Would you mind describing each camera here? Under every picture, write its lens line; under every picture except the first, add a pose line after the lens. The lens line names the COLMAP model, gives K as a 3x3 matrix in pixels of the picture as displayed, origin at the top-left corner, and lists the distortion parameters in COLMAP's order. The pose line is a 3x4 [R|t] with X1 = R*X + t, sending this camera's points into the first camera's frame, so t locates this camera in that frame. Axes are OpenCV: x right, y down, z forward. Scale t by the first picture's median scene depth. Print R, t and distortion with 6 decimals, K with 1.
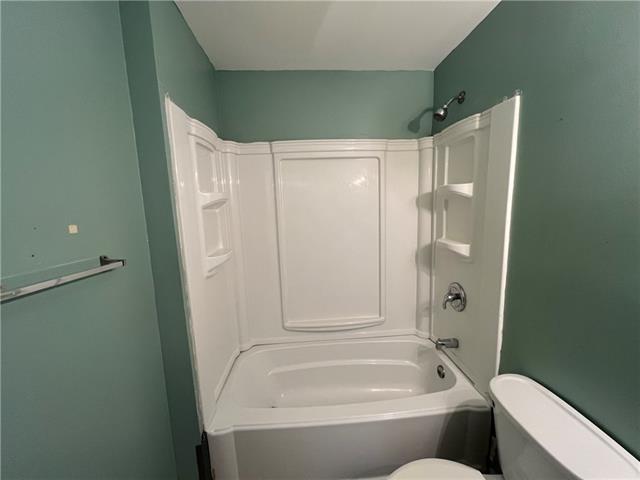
lens RADIAL K [[258.8, 0, 320.0], [0, 258.8, 240.0], [0, 0, 1]] dist [0.001554, 0.000451]
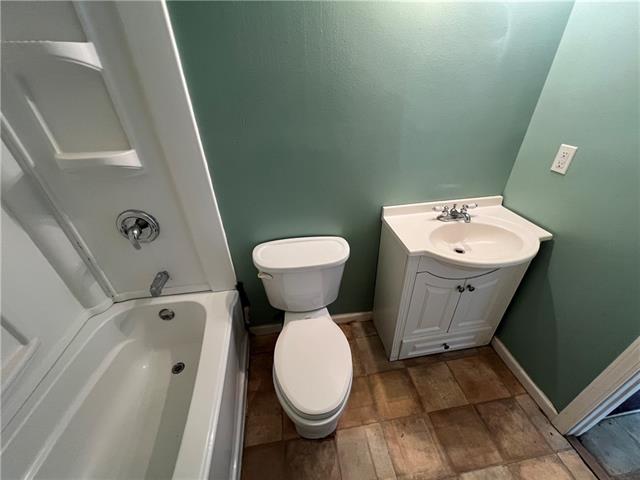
lens RADIAL K [[258.8, 0, 320.0], [0, 258.8, 240.0], [0, 0, 1]] dist [0.001554, 0.000451]
pose [[-0.087121, -0.519372, 0.850096, -0.169511], [0.167342, 0.833585, 0.526434, -0.054449], [-0.982042, 0.188120, 0.014291, 0.456522]]
